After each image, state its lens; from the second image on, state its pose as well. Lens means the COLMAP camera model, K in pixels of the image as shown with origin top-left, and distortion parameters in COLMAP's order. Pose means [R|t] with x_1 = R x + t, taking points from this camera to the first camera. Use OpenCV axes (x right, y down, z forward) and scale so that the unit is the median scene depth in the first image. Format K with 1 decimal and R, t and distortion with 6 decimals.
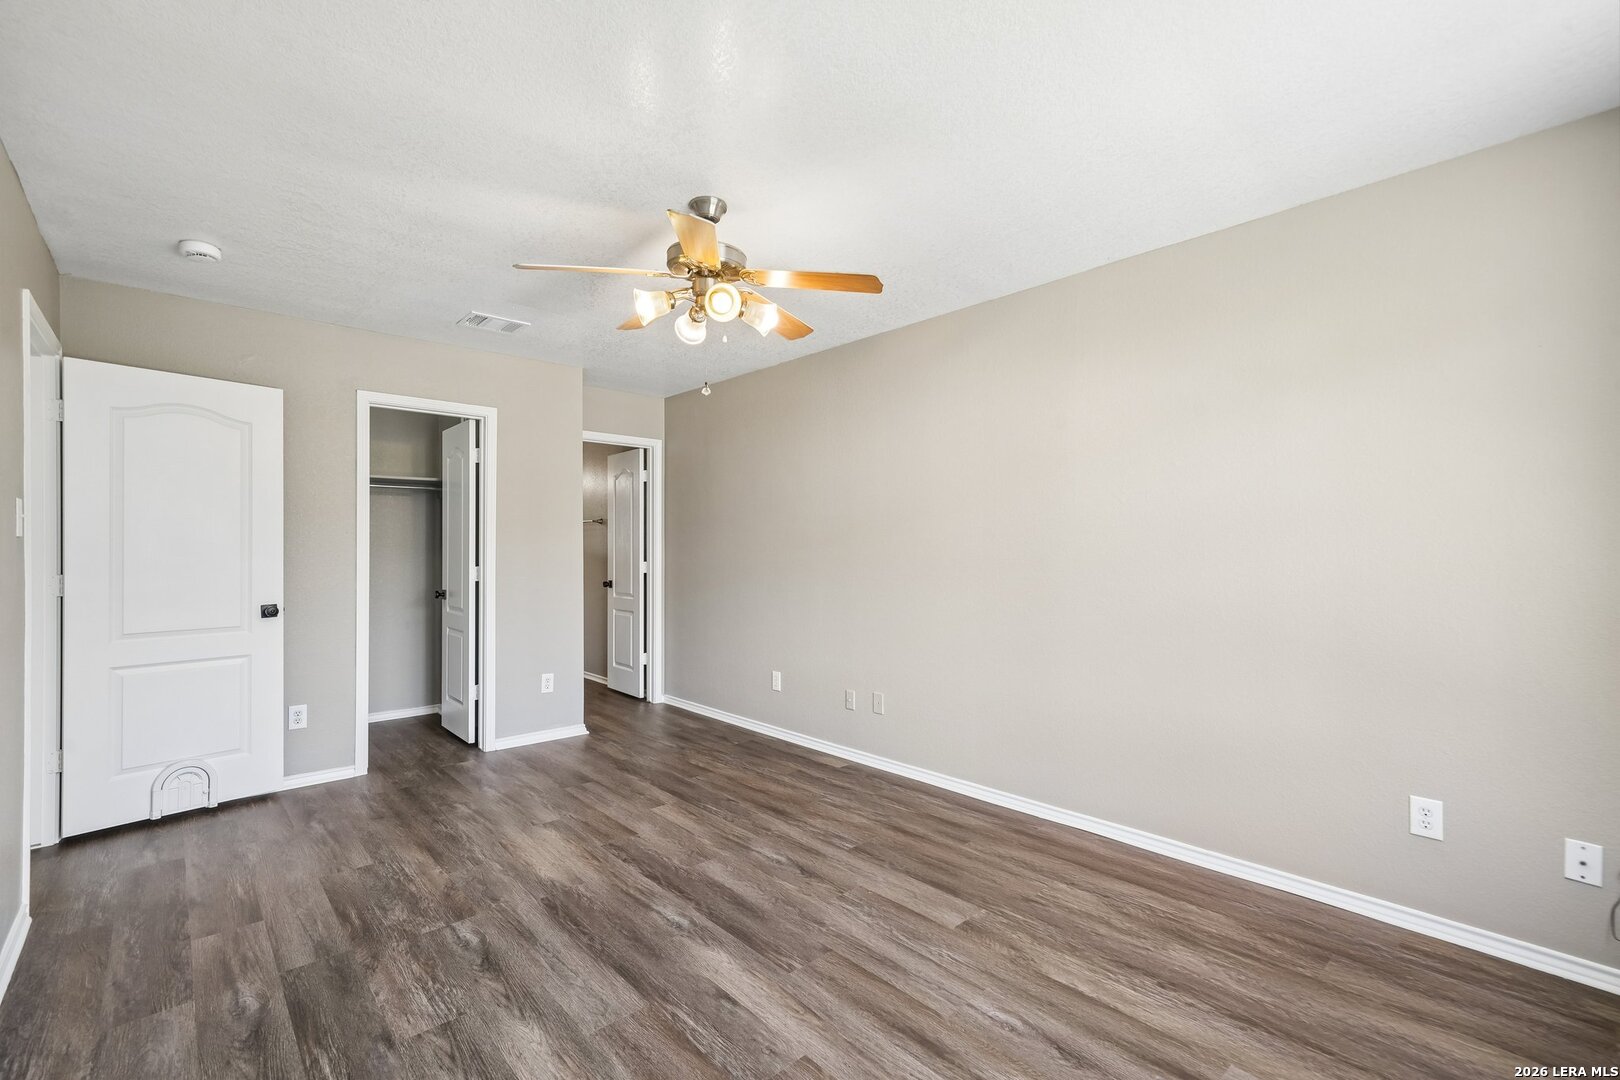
lens RADIAL K [[707.8, 0, 819.0], [0, 707.8, 547.0], [0, 0, 1]] dist [0.006352, 0.003518]
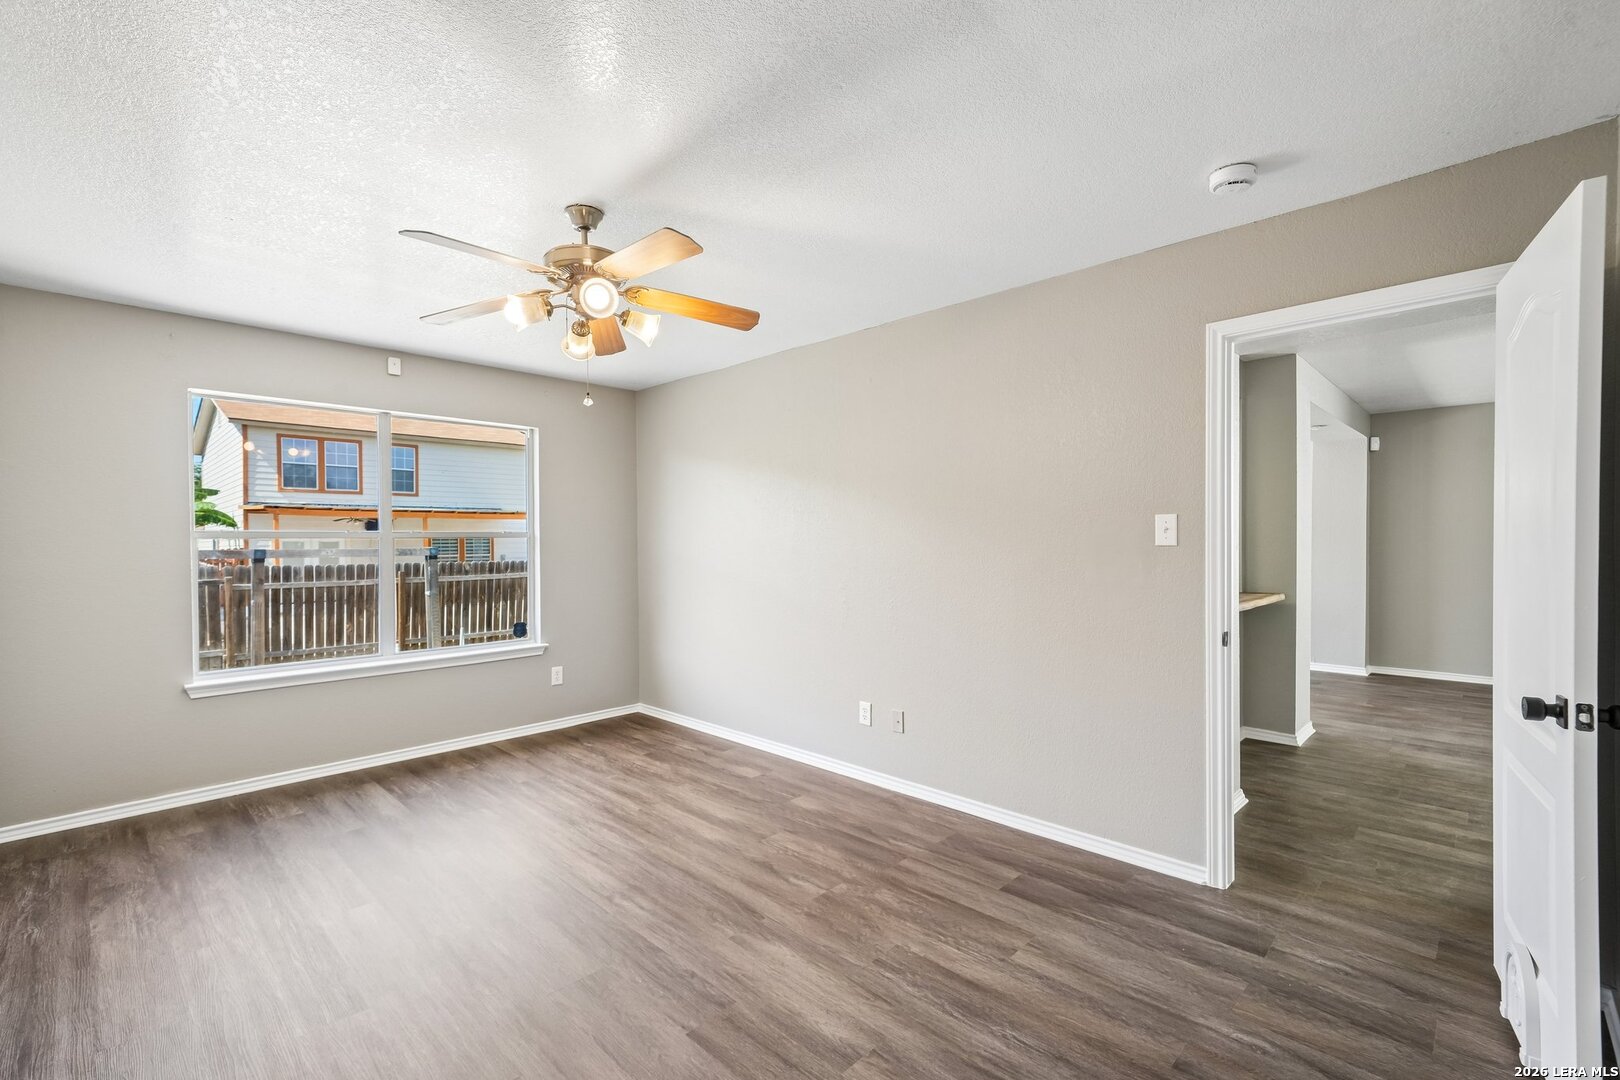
lens RADIAL K [[707.8, 0, 818.2], [0, 707.8, 543.7], [0, 0, 1]] dist [0.006352, 0.003518]
pose [[-0.998188, 0.010780, -0.059194, -0.365669], [0.010615, 0.999939, 0.003110, -0.022125], [0.059224, 0.002476, -0.998242, 1.754929]]
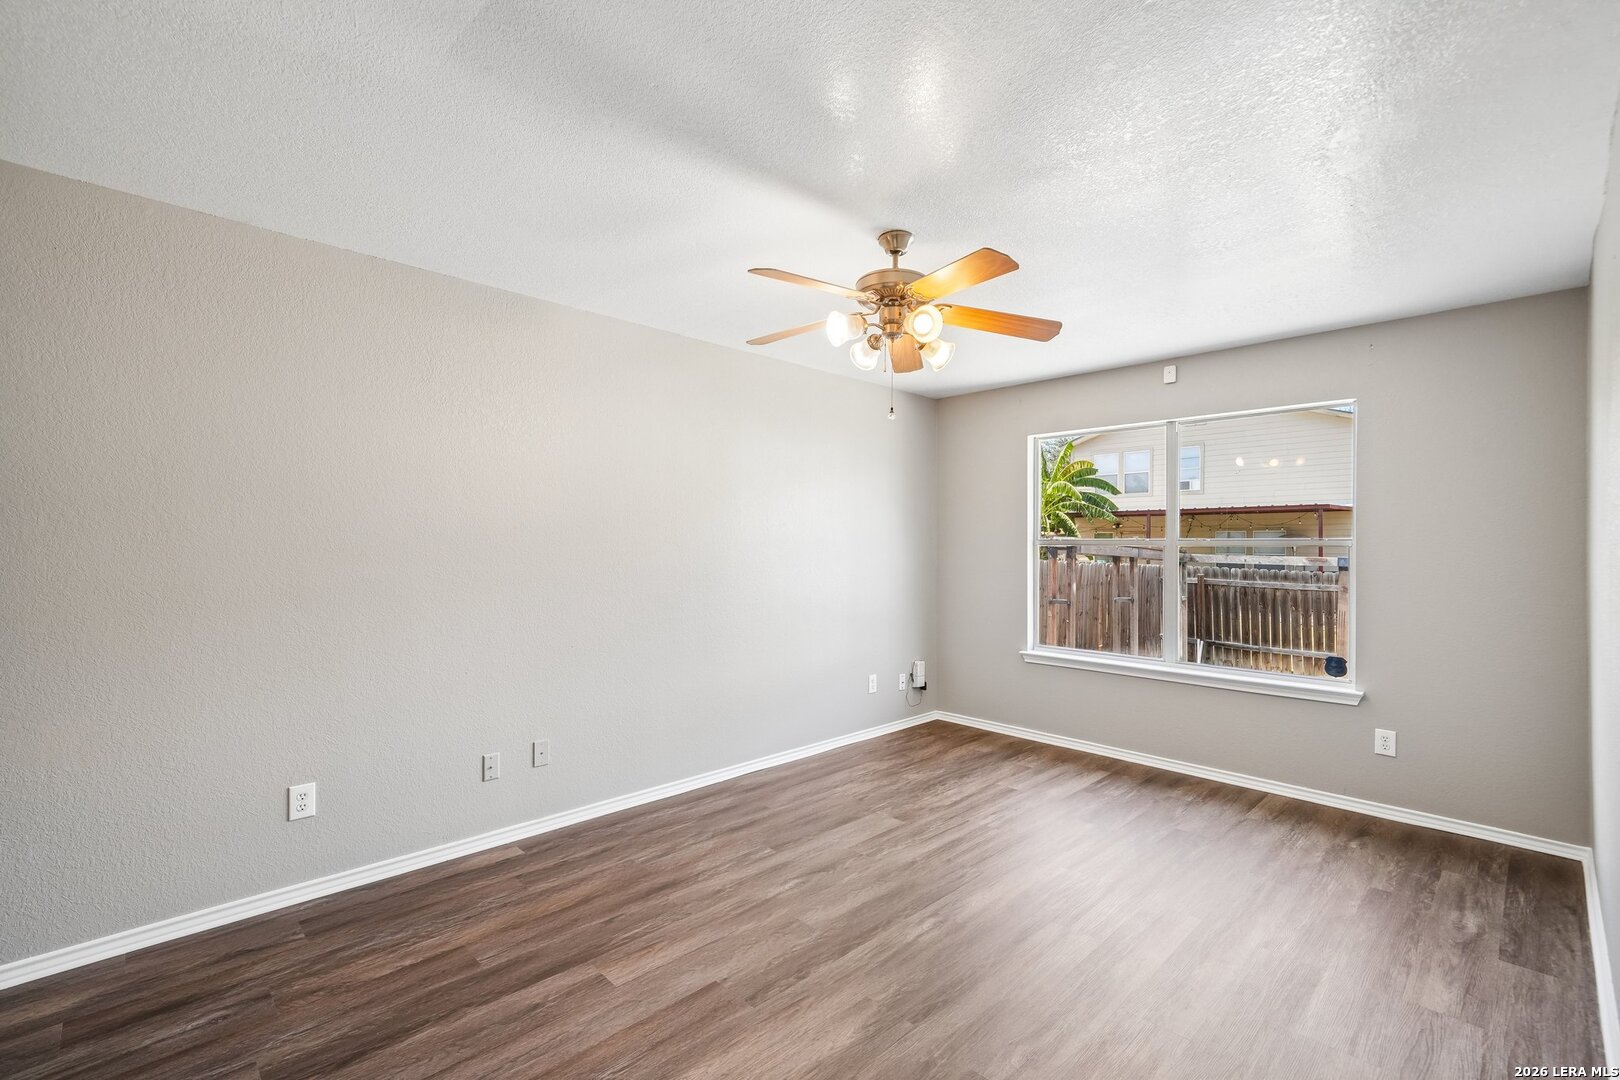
lens RADIAL K [[707.8, 0, 803.6], [0, 707.8, 534.8], [0, 0, 1]] dist [0.006352, 0.003518]
pose [[-0.025223, 0.020071, 0.999480, -1.045494], [-0.009783, 0.999746, -0.020323, -0.022896], [-0.999634, -0.010290, -0.025020, 1.013745]]
